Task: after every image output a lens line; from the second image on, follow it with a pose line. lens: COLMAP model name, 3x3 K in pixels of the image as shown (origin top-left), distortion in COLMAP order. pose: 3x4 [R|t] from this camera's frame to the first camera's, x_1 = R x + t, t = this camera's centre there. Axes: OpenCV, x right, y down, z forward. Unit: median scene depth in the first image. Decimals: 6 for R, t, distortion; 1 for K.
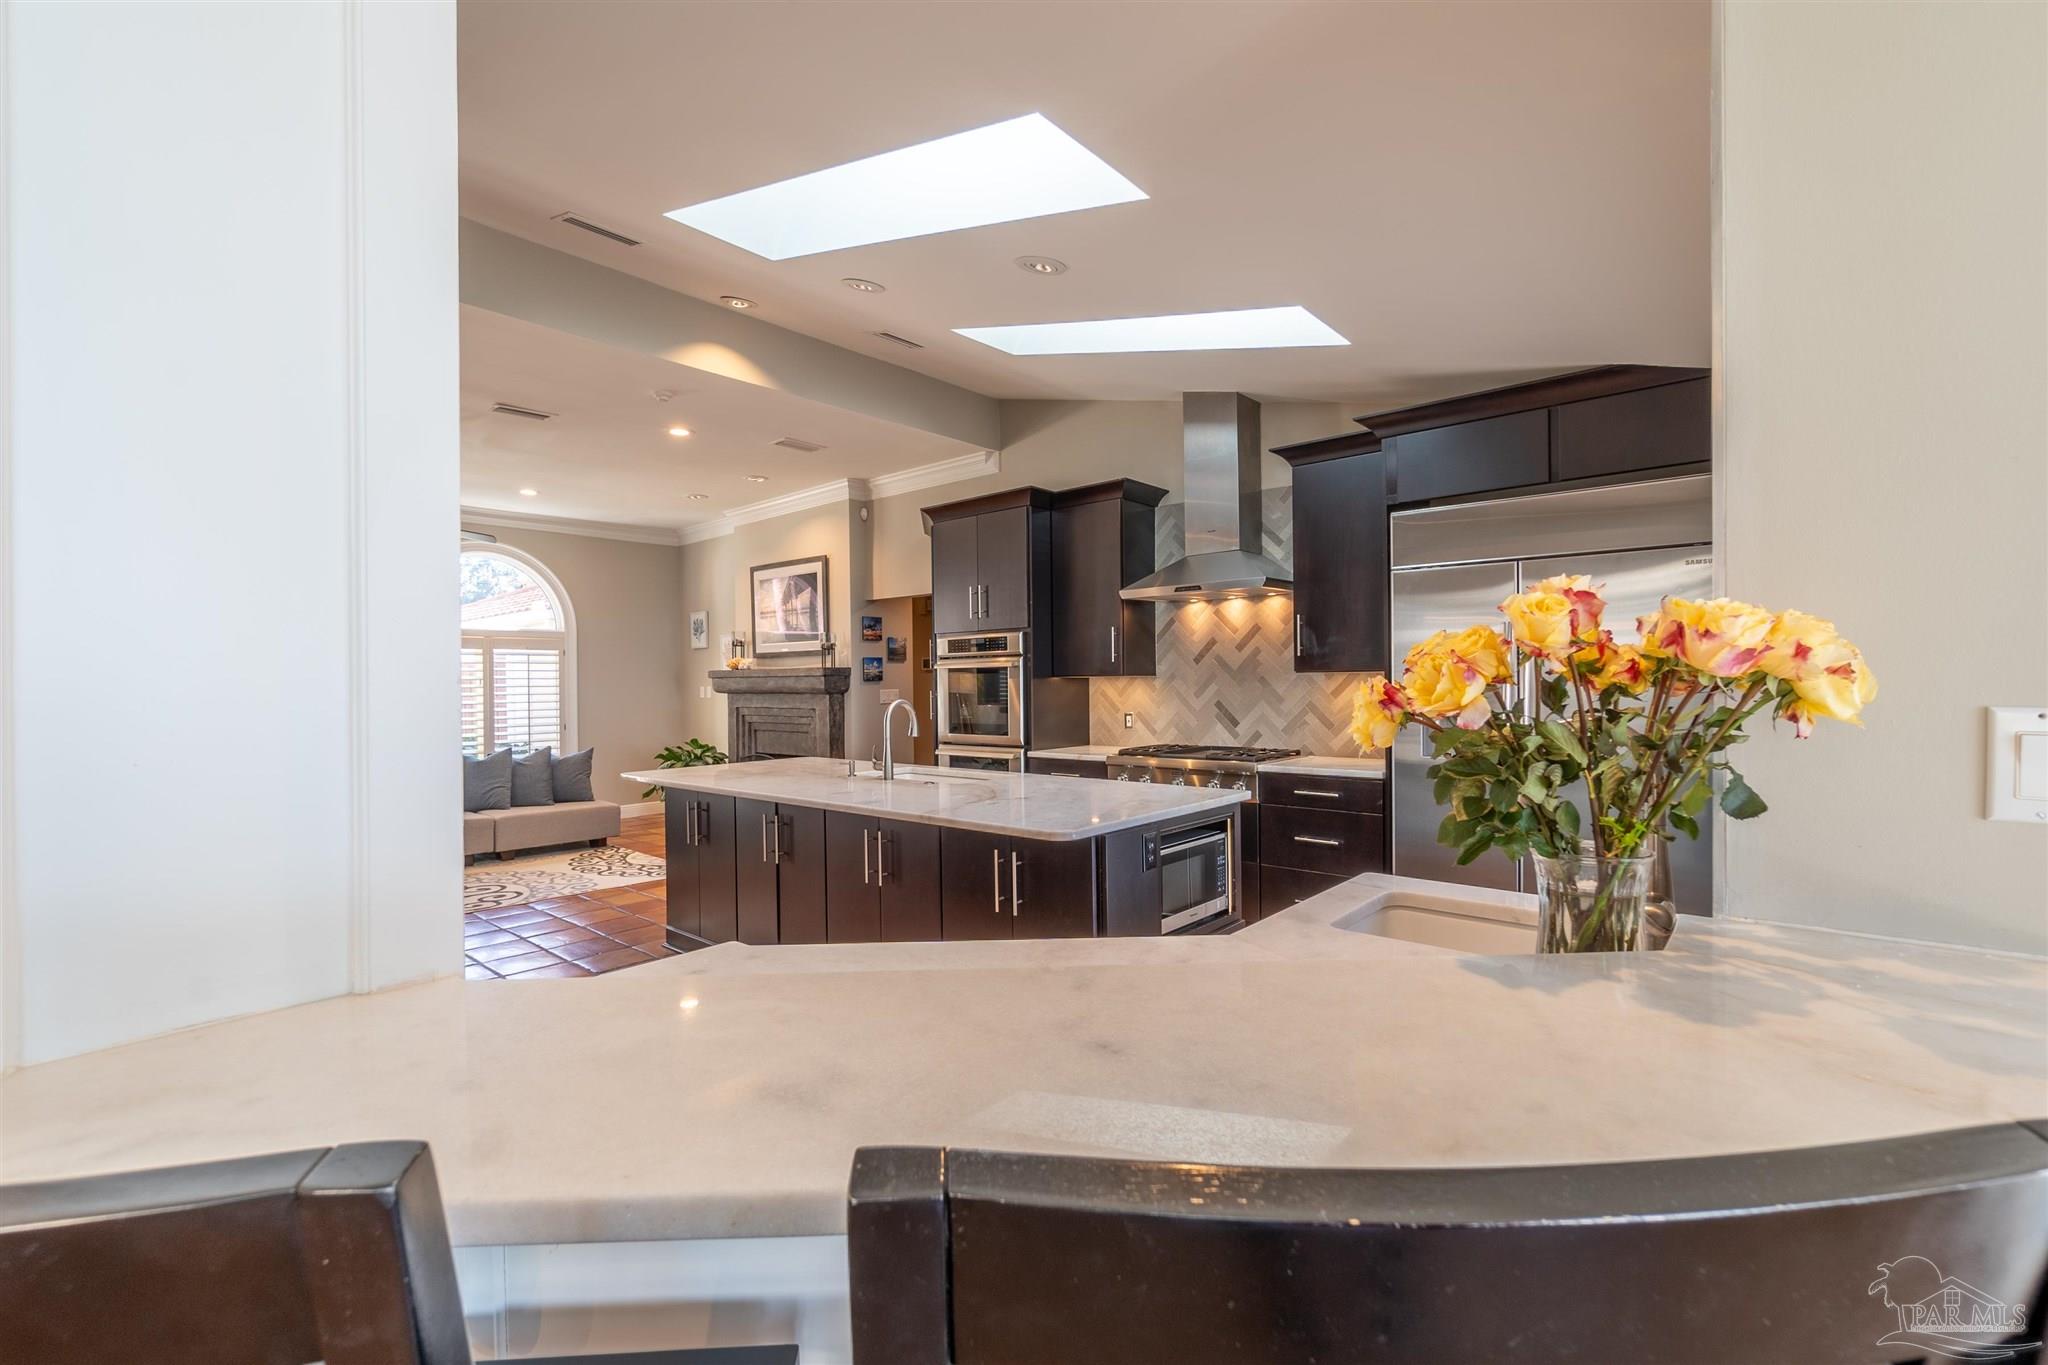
lens RADIAL K [[884.9, 0, 1008.6], [0, 884.9, 687.0], [0, 0, 1]] dist [-0.002350, 0.000000]
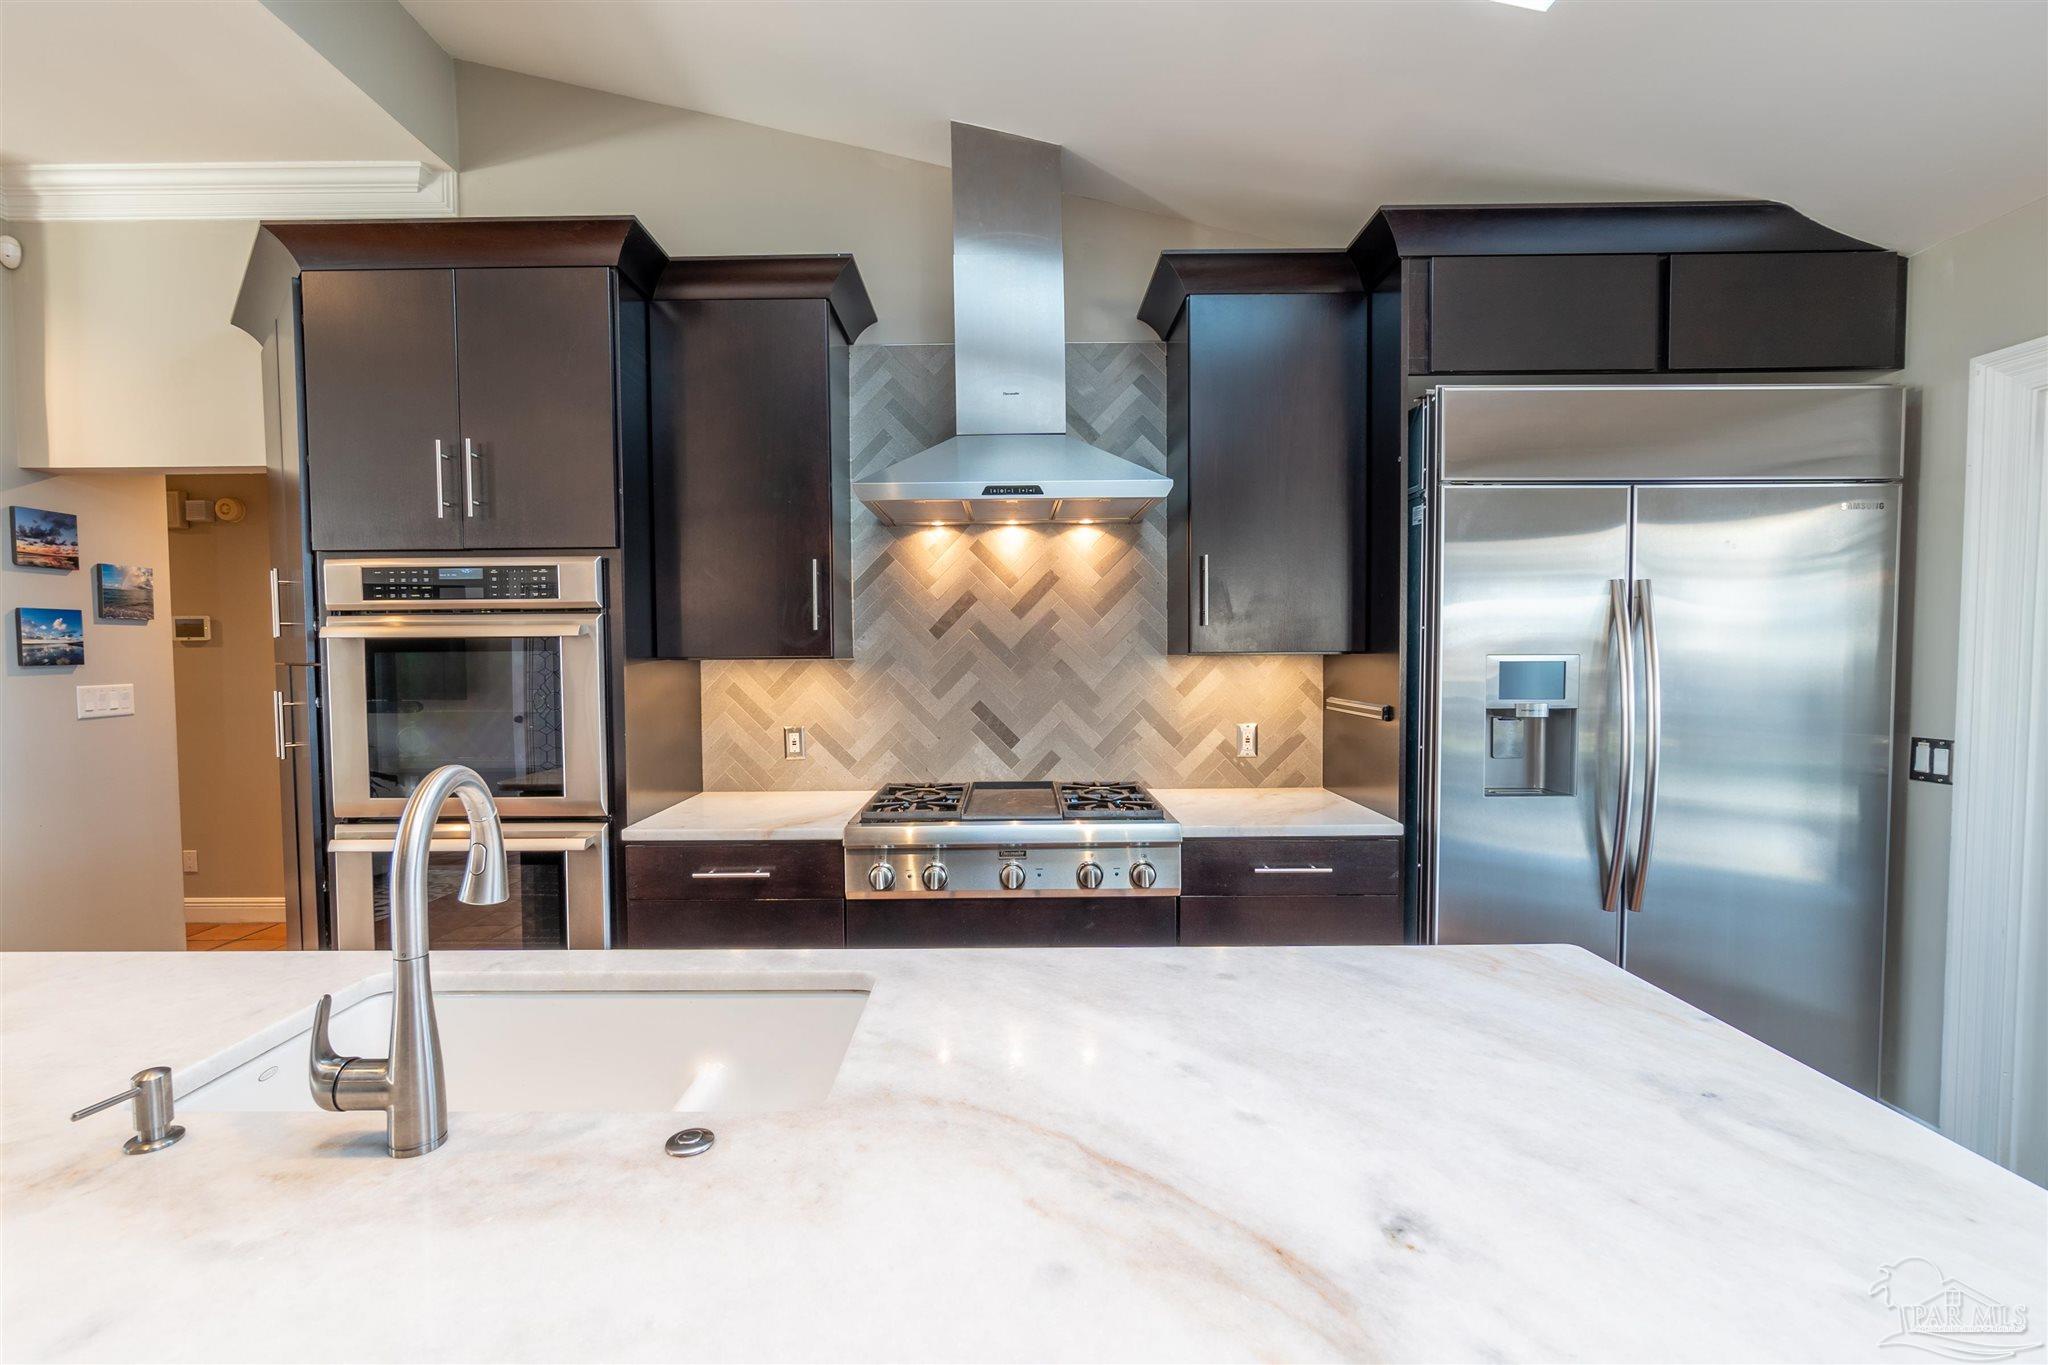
lens RADIAL K [[878.1, 0, 1006.2], [0, 878.1, 686.3], [0, 0, 1]] dist [-0.004000, 0.000421]
pose [[0.749588, -0.019421, 0.661620, -0.117142], [0.002128, 0.999635, 0.026933, -0.009396], [-0.661902, -0.018781, 0.749355, 0.518843]]
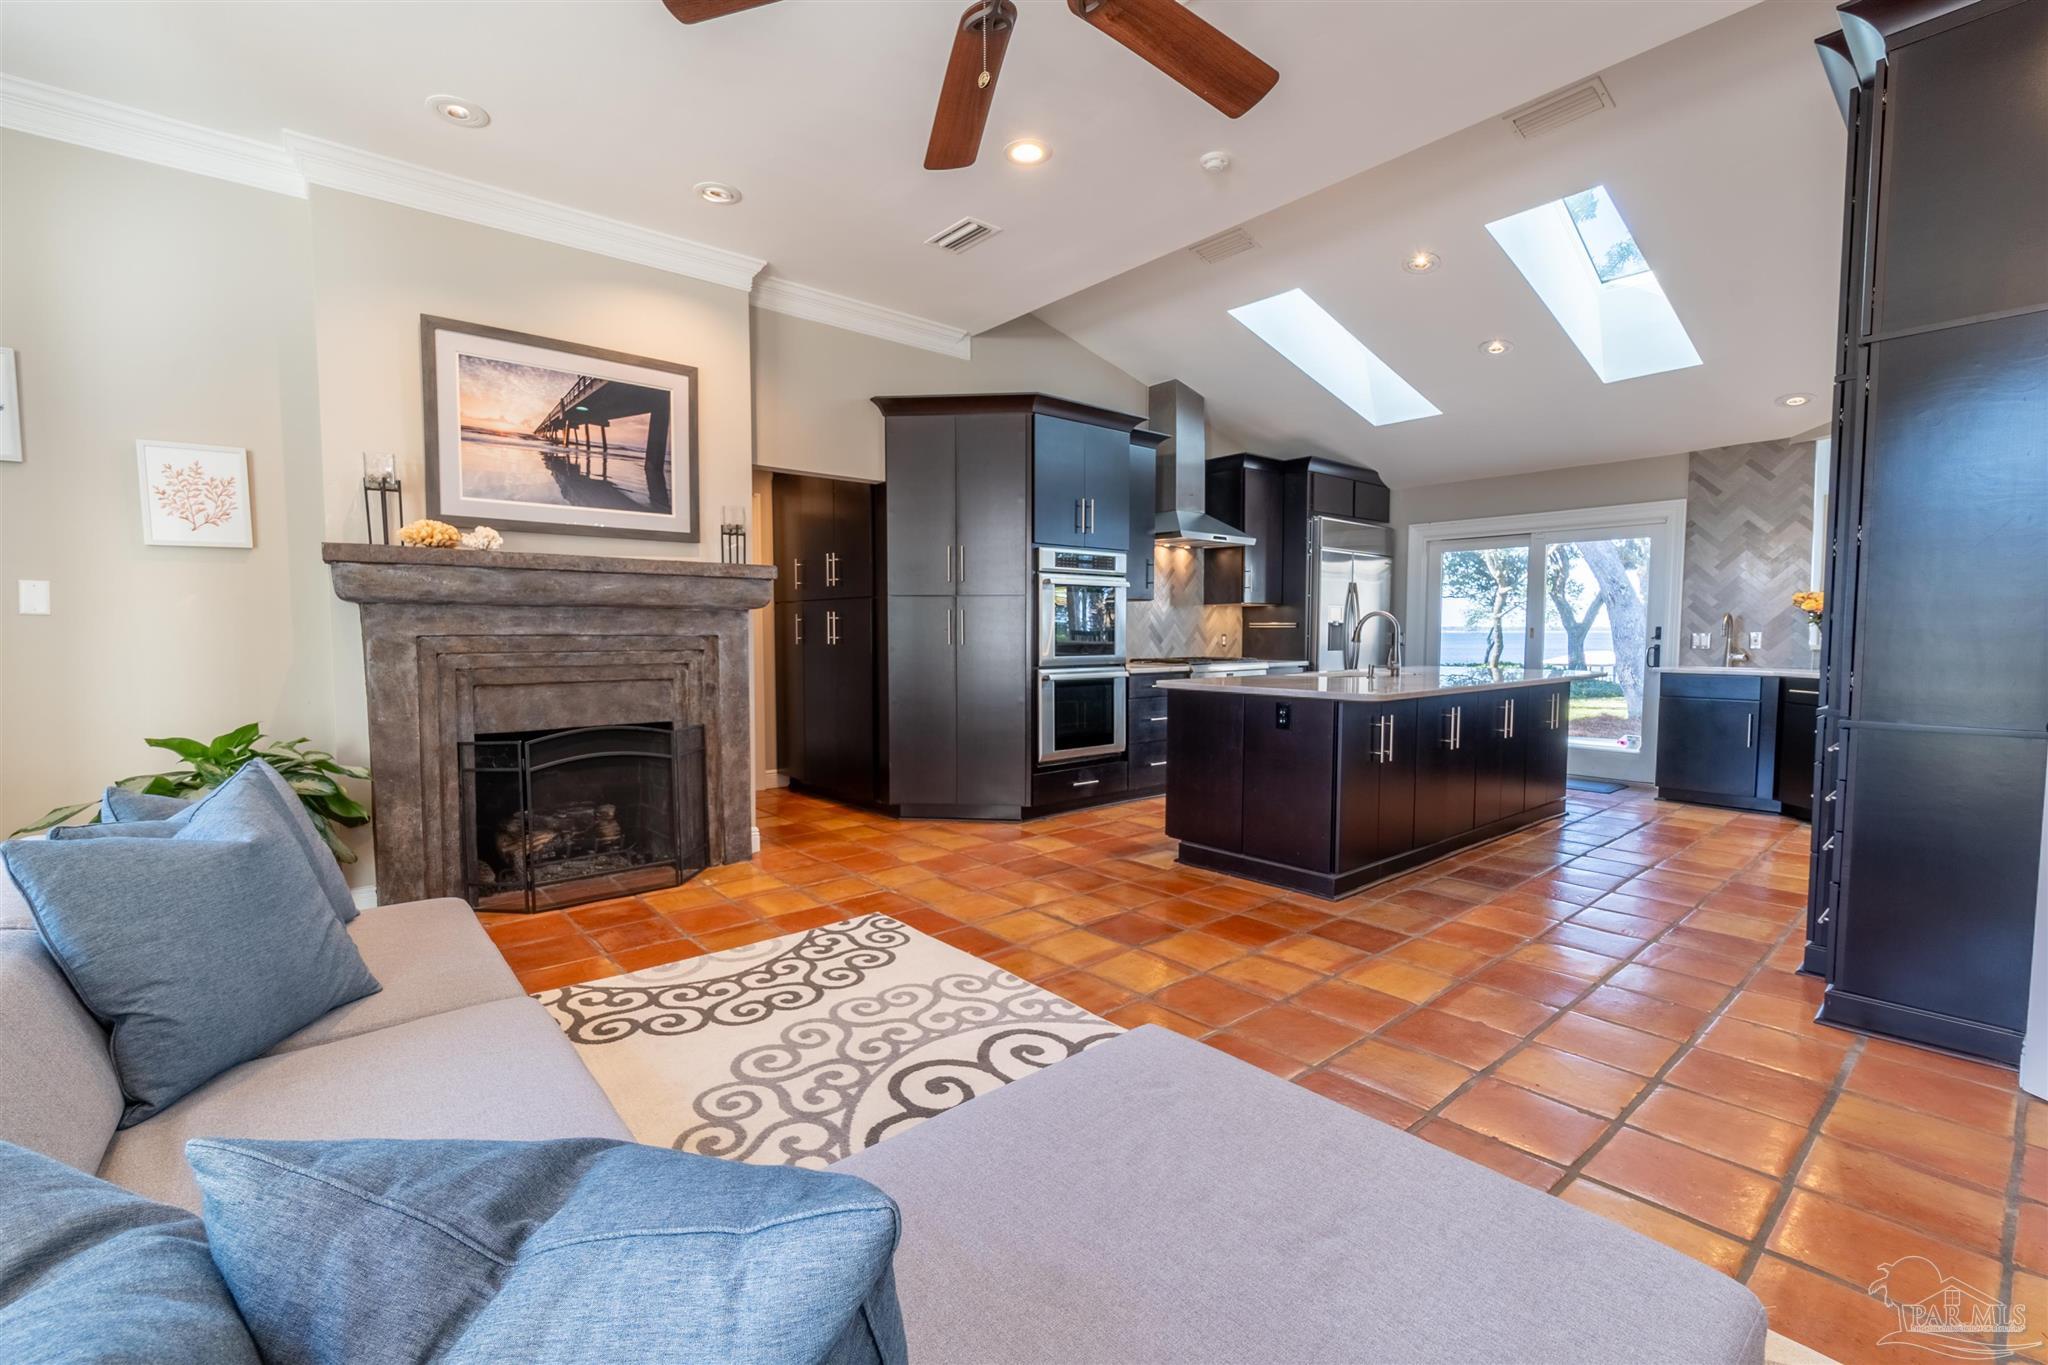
lens RADIAL K [[878.1, 0, 1006.2], [0, 878.1, 686.3], [0, 0, 1]] dist [-0.004000, 0.000421]
pose [[0.144564, -0.051808, 0.988138, -0.991490], [0.002690, 0.998645, 0.051965, 0.037077], [-0.989492, -0.004854, 0.144507, 0.946991]]
